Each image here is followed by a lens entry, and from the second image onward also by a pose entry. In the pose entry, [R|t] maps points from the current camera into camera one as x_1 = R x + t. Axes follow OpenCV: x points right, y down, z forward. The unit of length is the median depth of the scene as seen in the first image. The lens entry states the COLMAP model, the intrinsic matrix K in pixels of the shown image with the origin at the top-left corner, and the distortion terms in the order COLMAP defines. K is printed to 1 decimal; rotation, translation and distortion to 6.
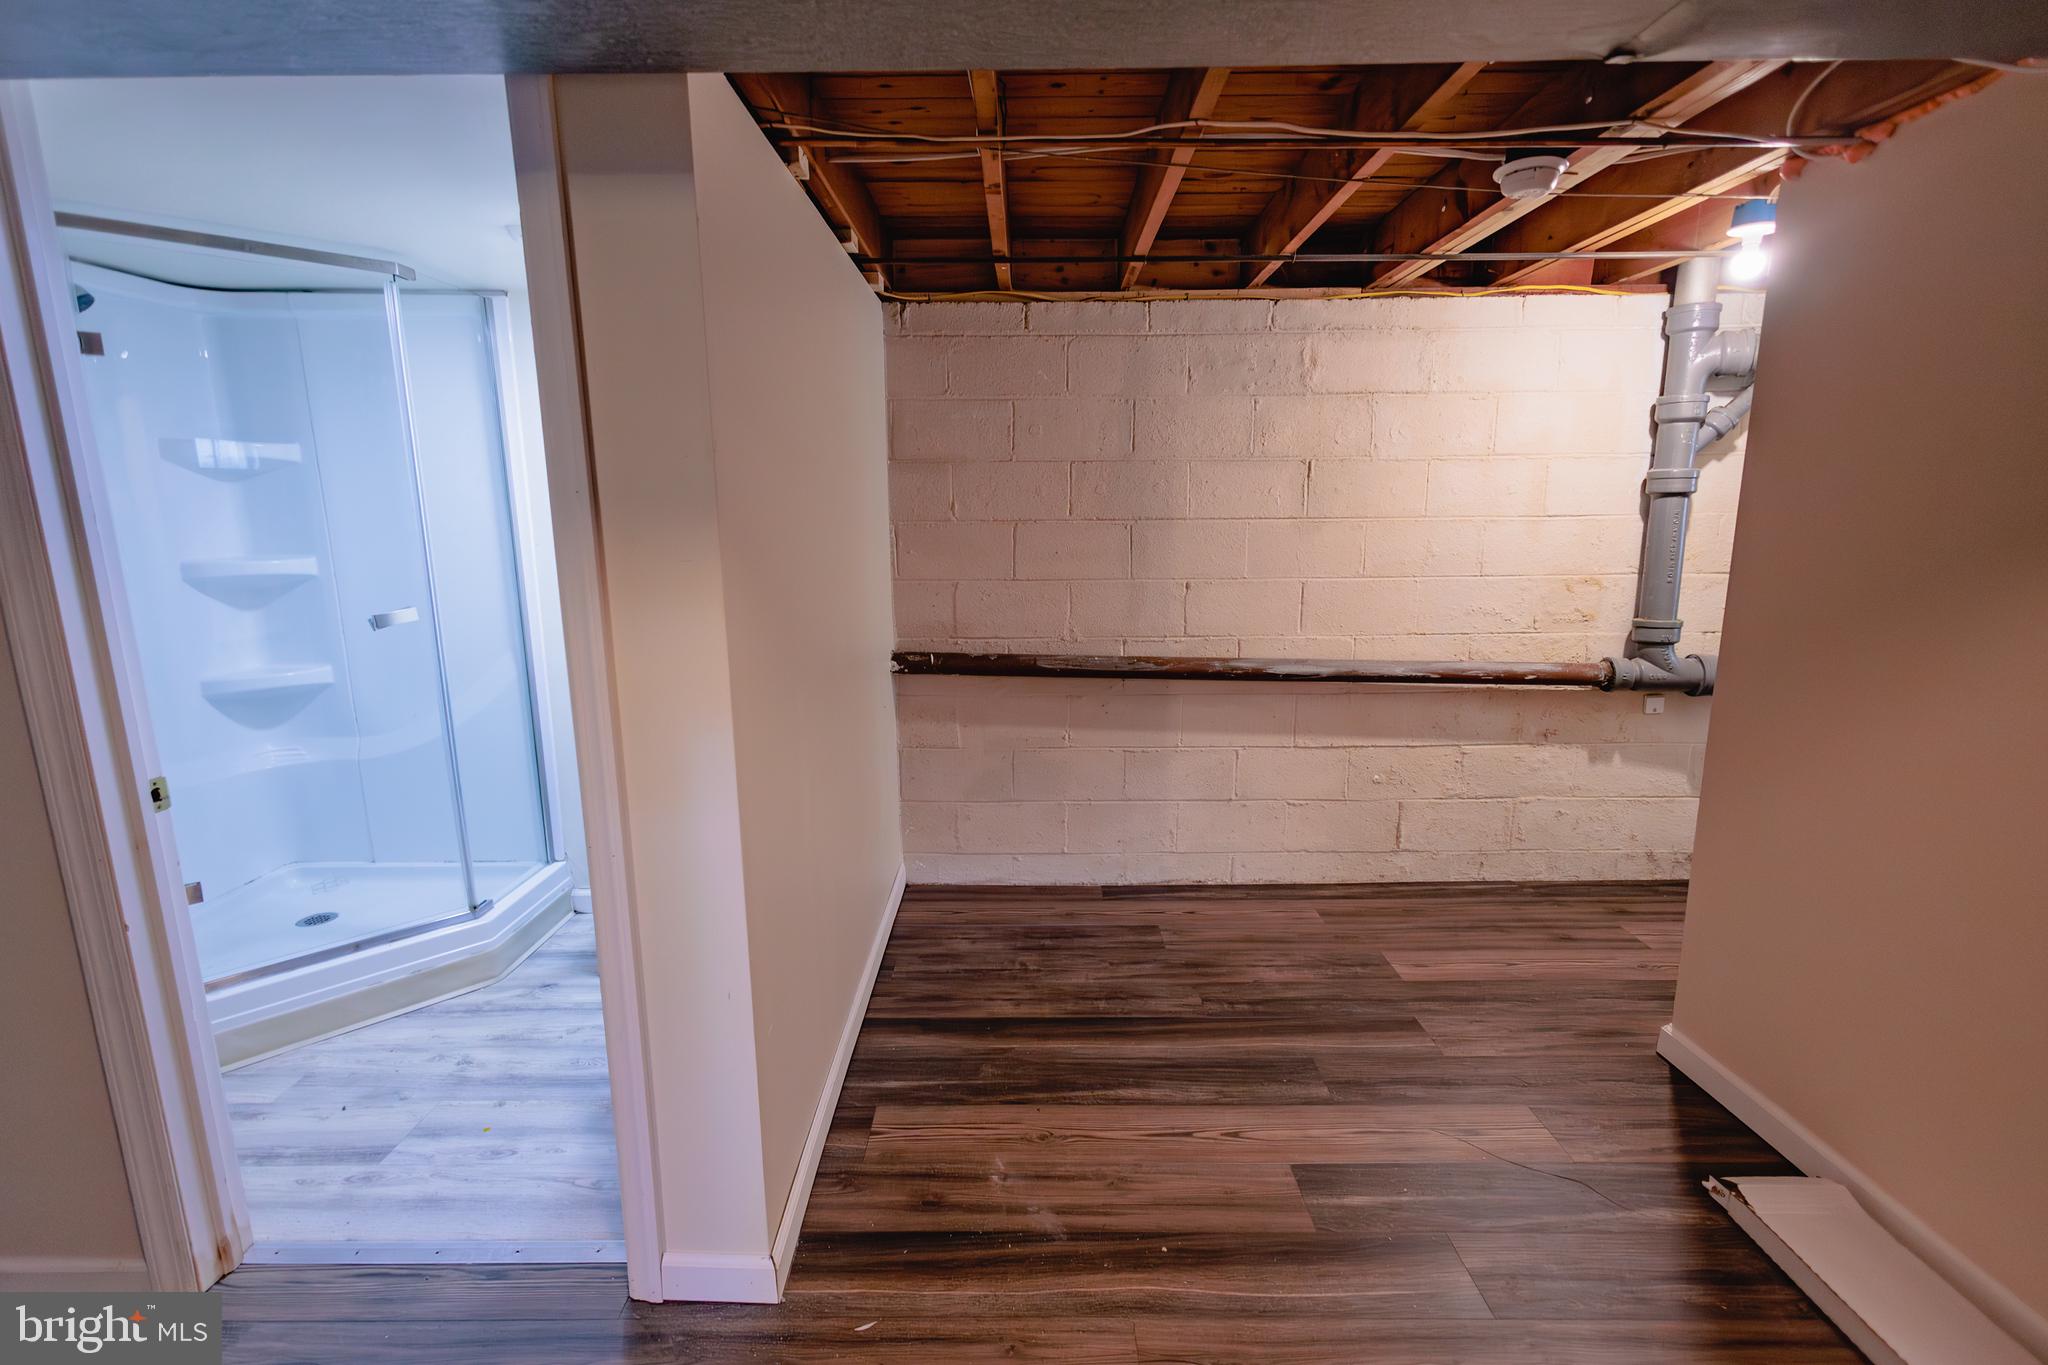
lens RADIAL K [[941.0, 0, 1027.8], [0, 941.0, 687.6], [0, 0, 1]] dist [0.014380, -0.003928]
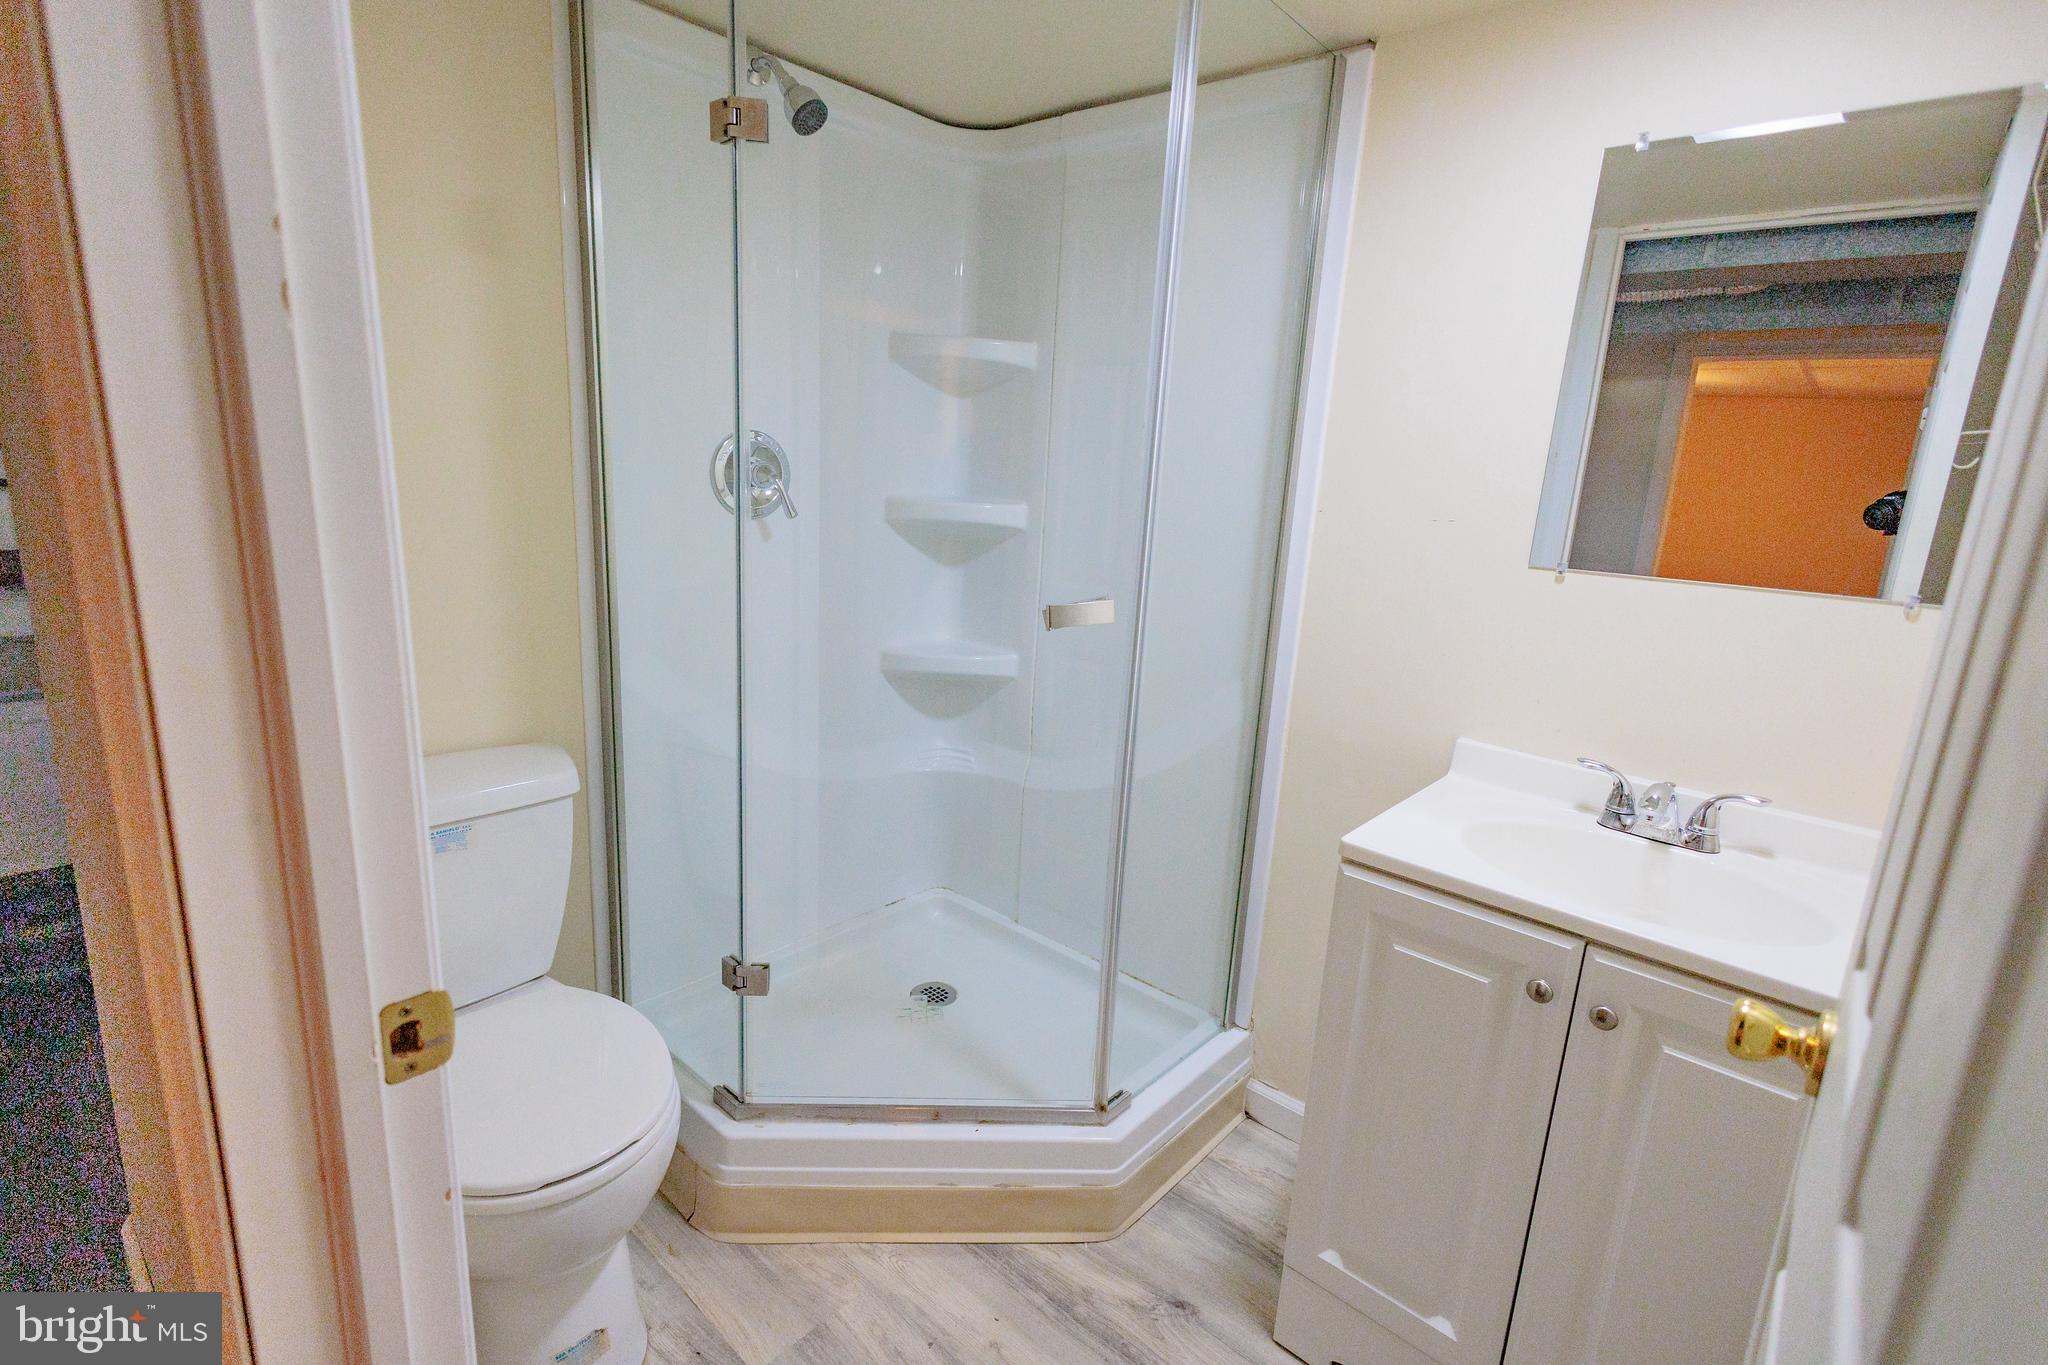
lens RADIAL K [[941.0, 0, 1021.1], [0, 941.0, 685.6], [0, 0, 1]] dist [0.014380, -0.003928]
pose [[0.742745, 0.194600, -0.640672, -0.281960], [-0.187859, 0.978968, 0.079567, -0.061034], [0.642681, 0.061258, 0.763681, 0.477112]]
